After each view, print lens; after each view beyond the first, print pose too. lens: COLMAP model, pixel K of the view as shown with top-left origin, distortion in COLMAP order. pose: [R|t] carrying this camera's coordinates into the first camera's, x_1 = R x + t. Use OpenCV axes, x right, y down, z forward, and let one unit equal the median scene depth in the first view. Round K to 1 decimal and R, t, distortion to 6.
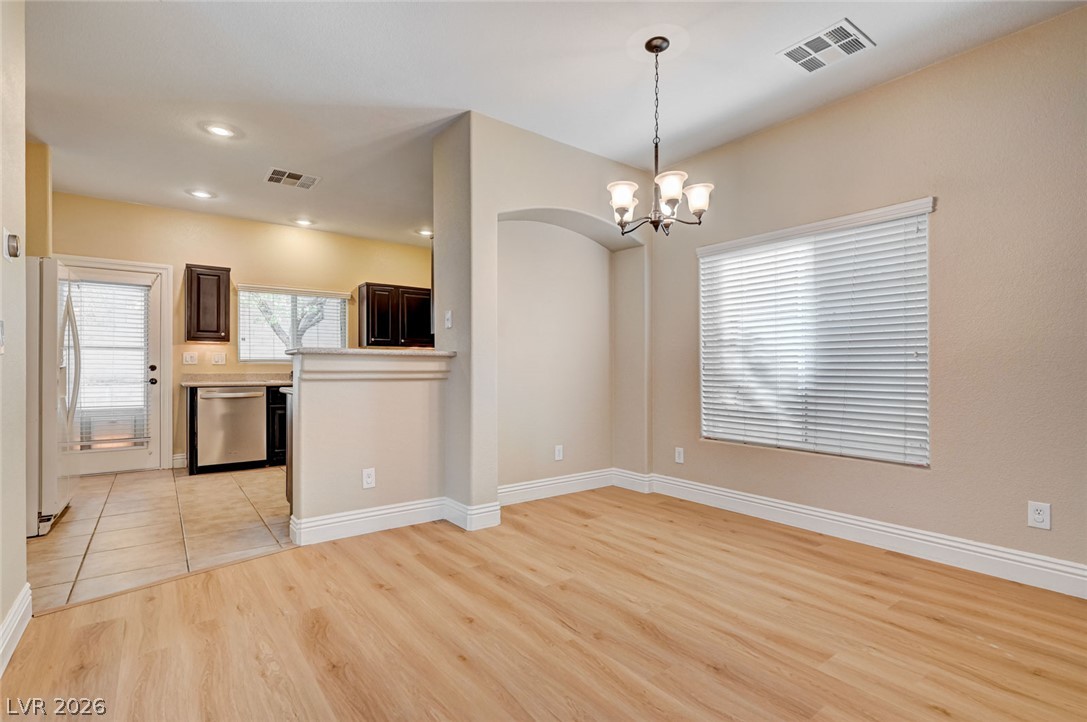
lens RADIAL K [[515.2, 0, 544.2], [0, 515.2, 368.0], [0, 0, 1]] dist [0.002161, -0.000356]
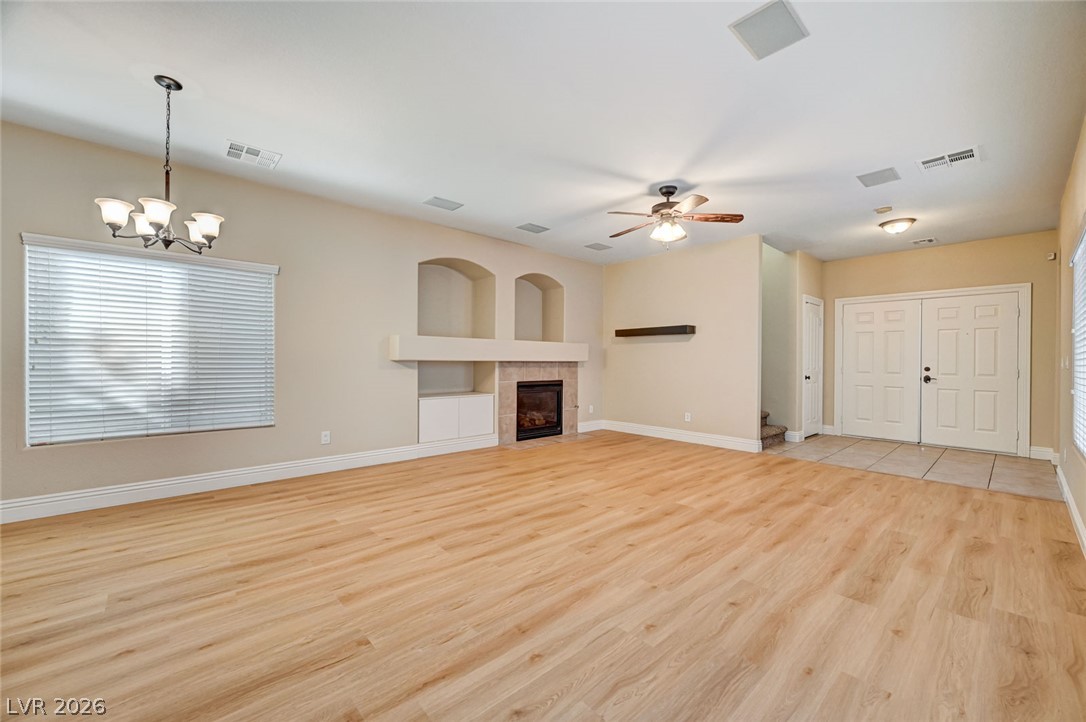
lens RADIAL K [[429.4, 0, 544.9], [0, 429.4, 362.1], [0, 0, 1]] dist [-0.000515, 0.000226]
pose [[-0.089889, -0.003772, 0.995945, -0.467208], [-0.007291, 0.999969, 0.003129, -0.017022], [-0.995925, -0.006981, -0.089914, 0.158652]]
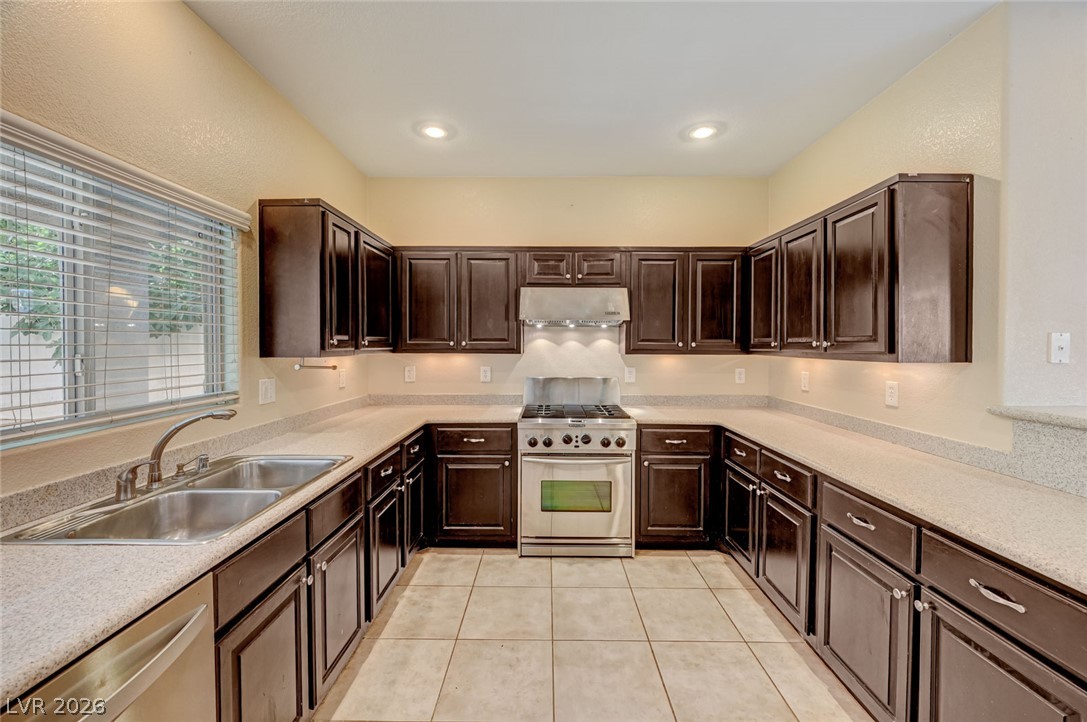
lens RADIAL K [[438.0, 0, 542.7], [0, 438.0, 349.2], [0, 0, 1]] dist [0.001073, 0.000048]
pose [[0.609251, -0.008111, 0.792936, -0.725723], [-0.004672, 0.999894, 0.013817, -0.078483], [-0.792964, -0.012122, 0.609148, 0.928265]]
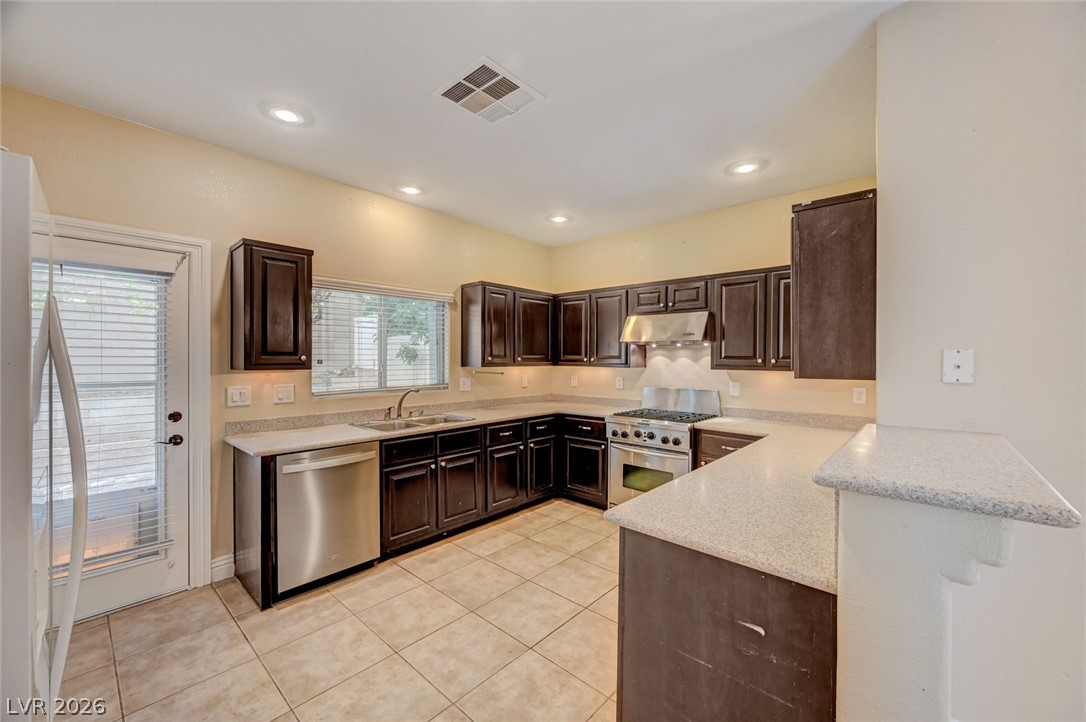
lens RADIAL K [[429.4, 0, 544.9], [0, 429.4, 362.1], [0, 0, 1]] dist [-0.000515, 0.000226]
pose [[0.981299, 0.002864, 0.192469, -0.531574], [-0.004935, 0.999935, 0.010280, -0.081330], [-0.192427, -0.011037, 0.981249, 0.537188]]
